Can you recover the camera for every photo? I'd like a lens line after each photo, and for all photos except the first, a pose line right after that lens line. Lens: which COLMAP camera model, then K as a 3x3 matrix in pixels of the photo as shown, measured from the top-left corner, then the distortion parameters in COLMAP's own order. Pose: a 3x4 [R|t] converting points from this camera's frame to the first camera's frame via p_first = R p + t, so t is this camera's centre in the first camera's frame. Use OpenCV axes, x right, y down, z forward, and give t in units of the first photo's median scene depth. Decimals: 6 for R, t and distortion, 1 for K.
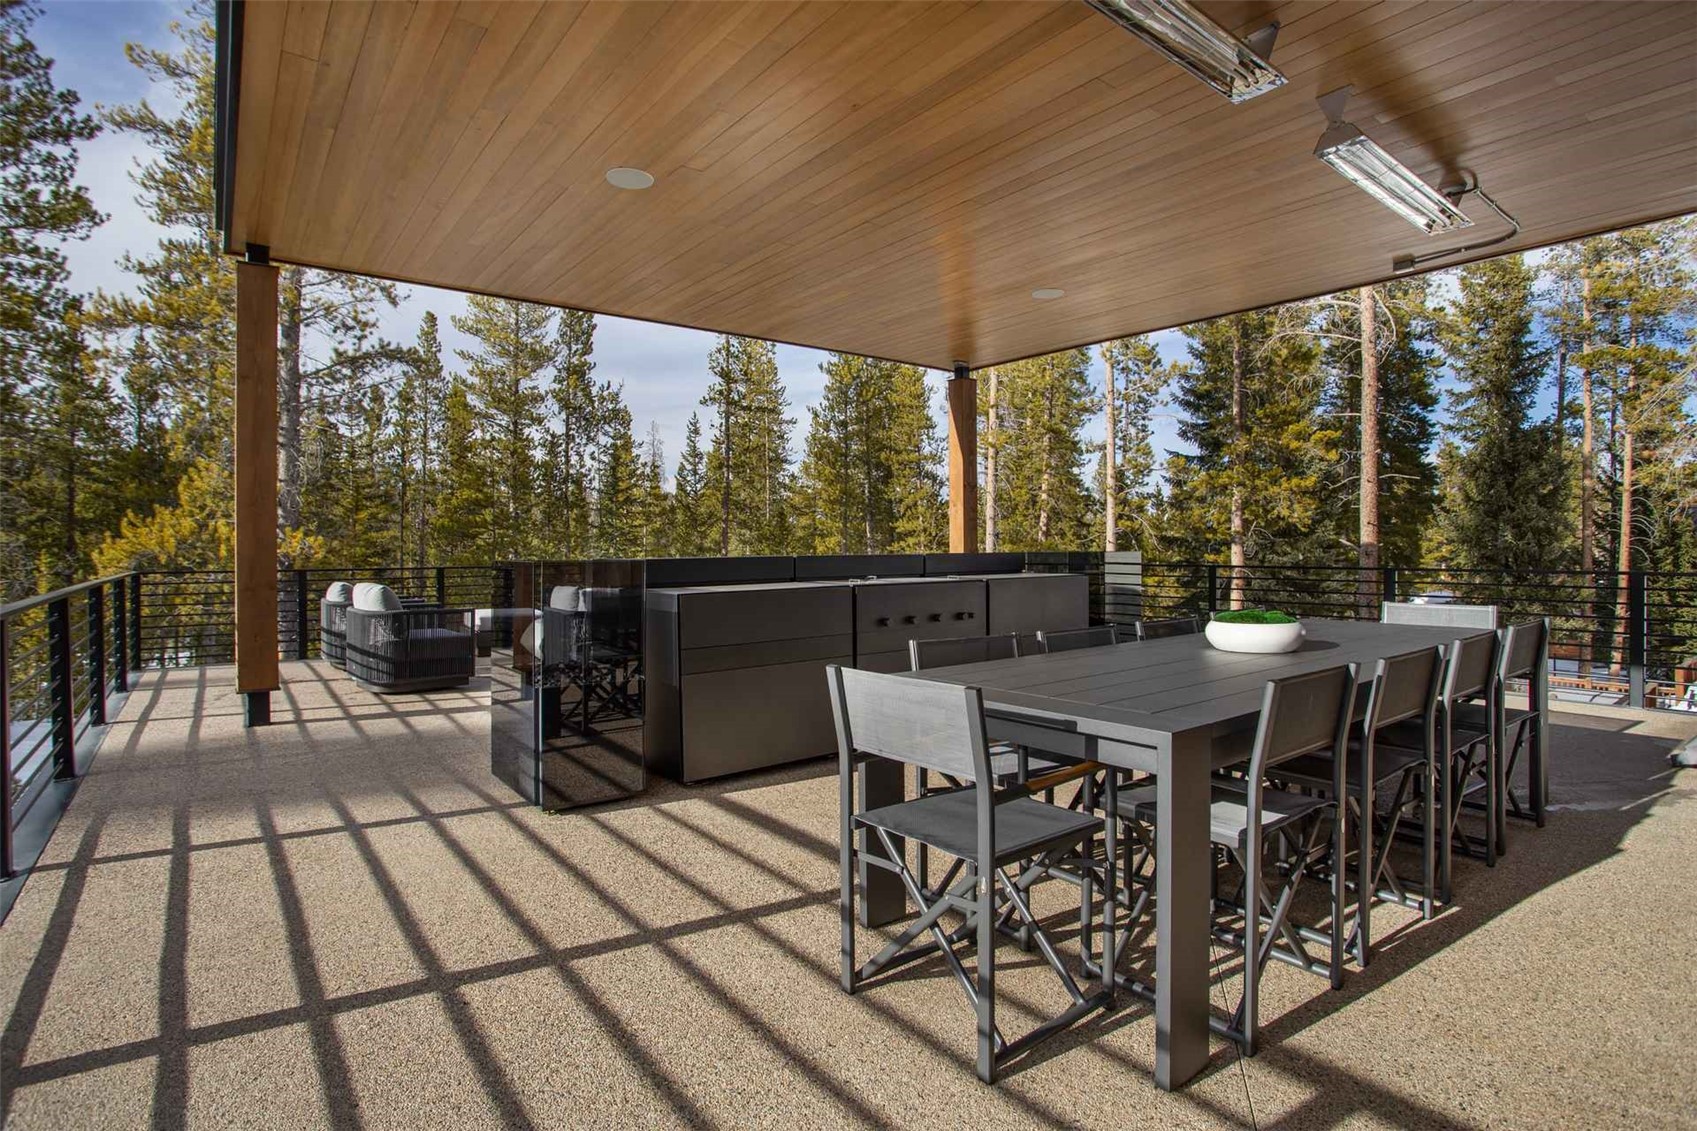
lens RADIAL K [[829.5, 0, 847.1], [0, 829.5, 552.3], [0, 0, 1]] dist [-0.080224, 0.034415]
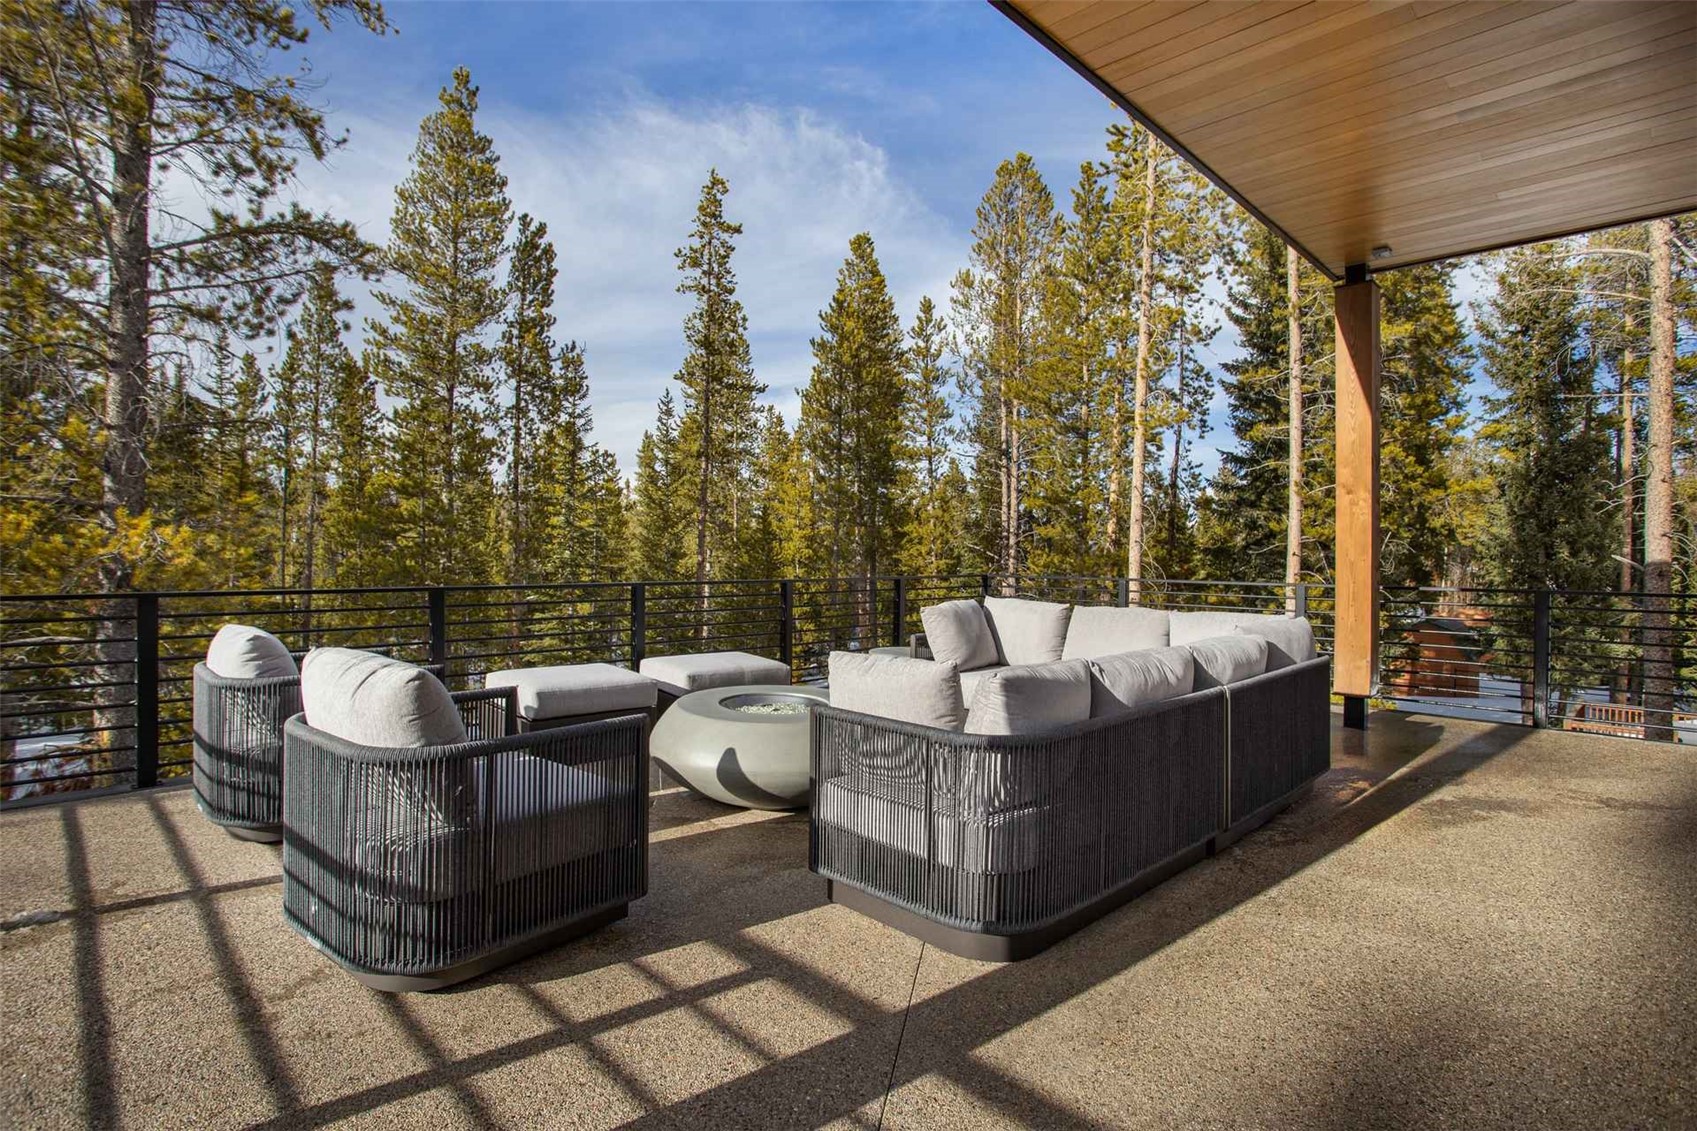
lens RADIAL K [[843.4, 0, 842.1], [0, 843.4, 562.1], [0, 0, 1]] dist [-0.071911, 0.030482]
pose [[0.994132, 0.014266, 0.107227, -0.124712], [-0.014549, 0.999892, 0.001859, -0.001227], [-0.107189, -0.003408, 0.994233, 0.186438]]
